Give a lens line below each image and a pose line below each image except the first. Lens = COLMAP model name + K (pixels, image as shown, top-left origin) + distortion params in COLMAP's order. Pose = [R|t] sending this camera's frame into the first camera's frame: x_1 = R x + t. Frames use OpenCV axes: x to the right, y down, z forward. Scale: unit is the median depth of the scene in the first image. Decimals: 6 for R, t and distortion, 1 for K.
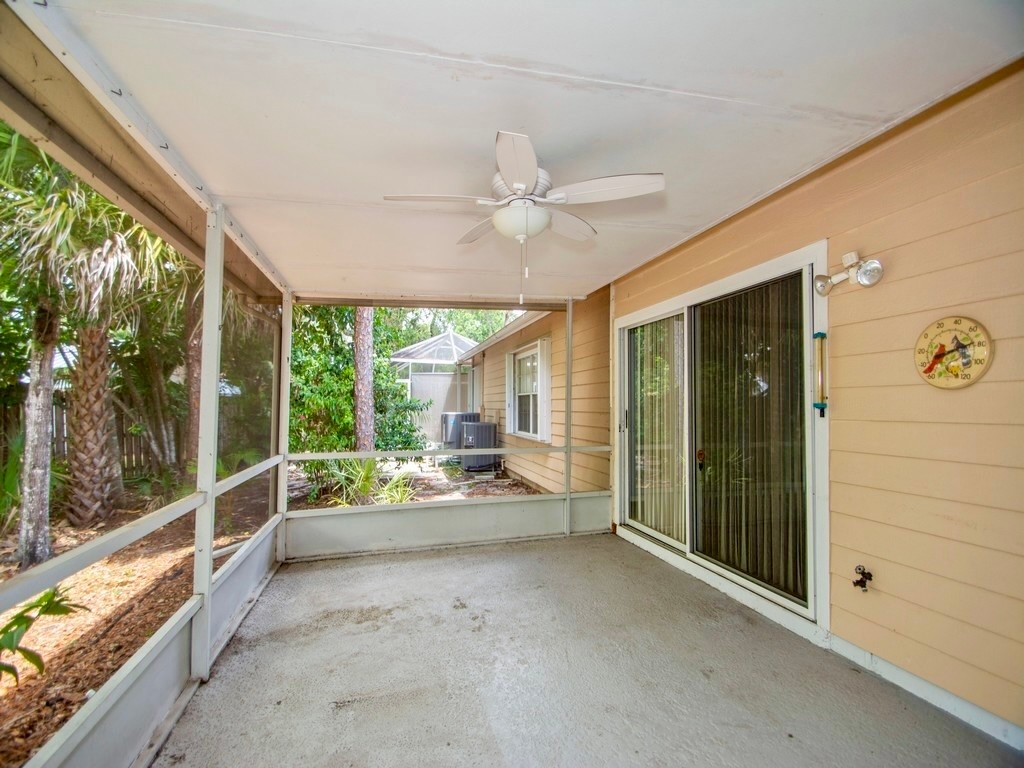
lens RADIAL K [[446.3, 0, 499.4], [0, 446.3, 391.7], [0, 0, 1]] dist [0.012332, -0.013802]
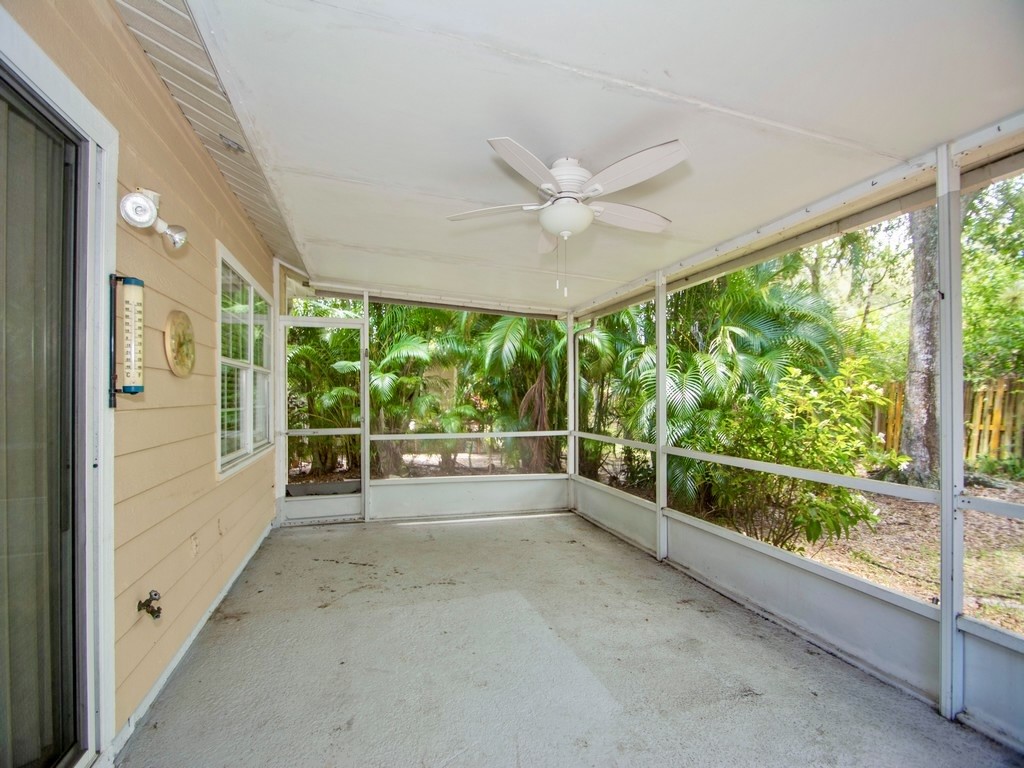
lens RADIAL K [[446.3, 0, 499.4], [0, 446.3, 391.7], [0, 0, 1]] dist [0.012332, -0.013802]
pose [[-0.999189, -0.002714, -0.040169, 0.127366], [-0.001046, 0.999139, -0.041481, 0.038007], [0.040247, -0.041405, -0.998332, 1.042345]]
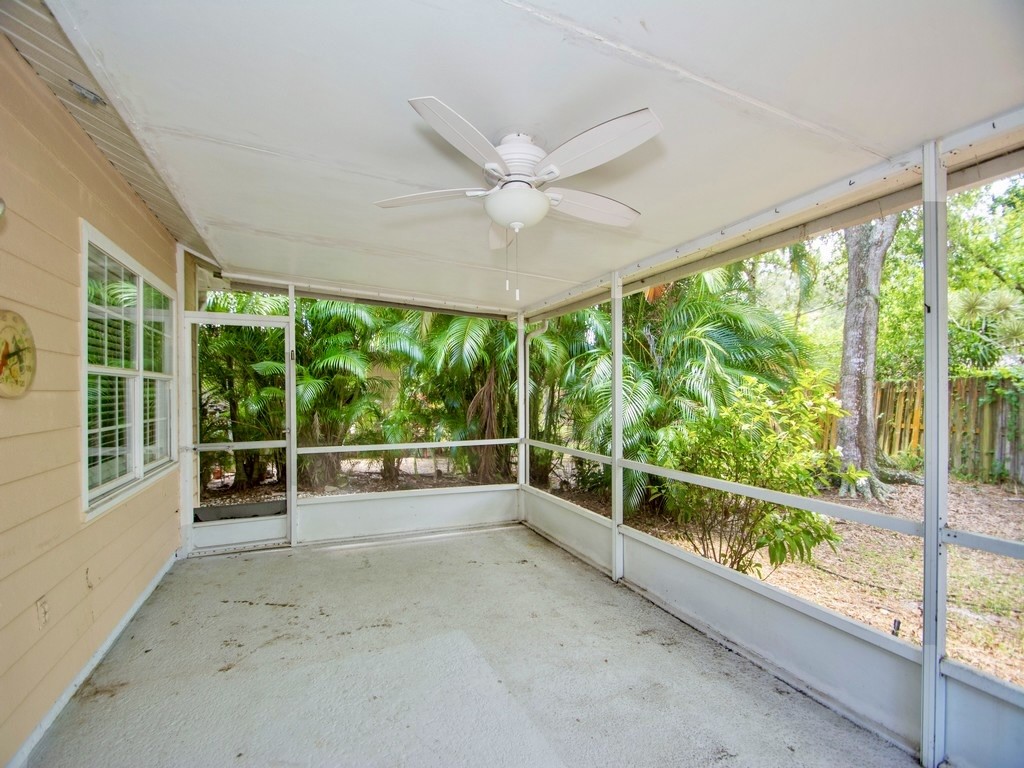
lens RADIAL K [[447.0, 0, 500.2], [0, 447.0, 390.8], [0, 0, 1]] dist [0.014948, -0.015259]
pose [[-0.988155, -0.000125, -0.153456, 0.112094], [0.005216, 0.999395, -0.034401, 0.007387], [0.153367, -0.034794, -0.987557, 0.952890]]
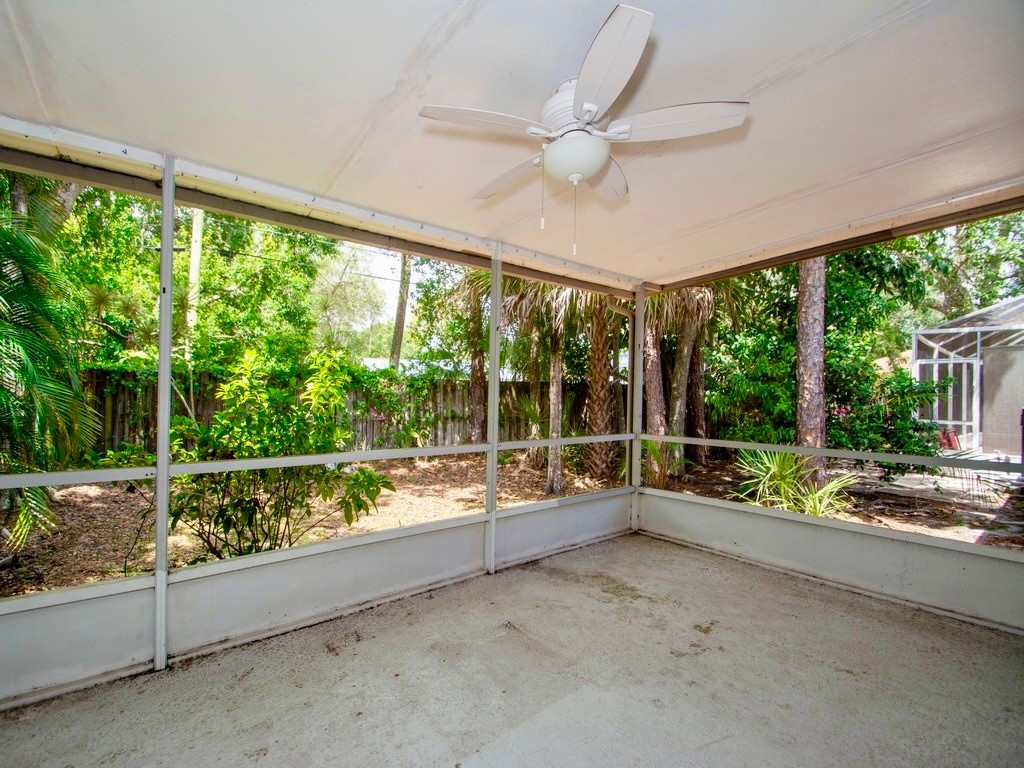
lens RADIAL K [[447.3, 0, 498.2], [0, 447.3, 392.5], [0, 0, 1]] dist [0.014390, -0.016654]
pose [[0.385749, -0.006511, -0.922581, 0.400234], [0.019220, 0.999815, 0.000980, 0.032239], [0.922404, -0.018110, 0.385802, 0.267397]]
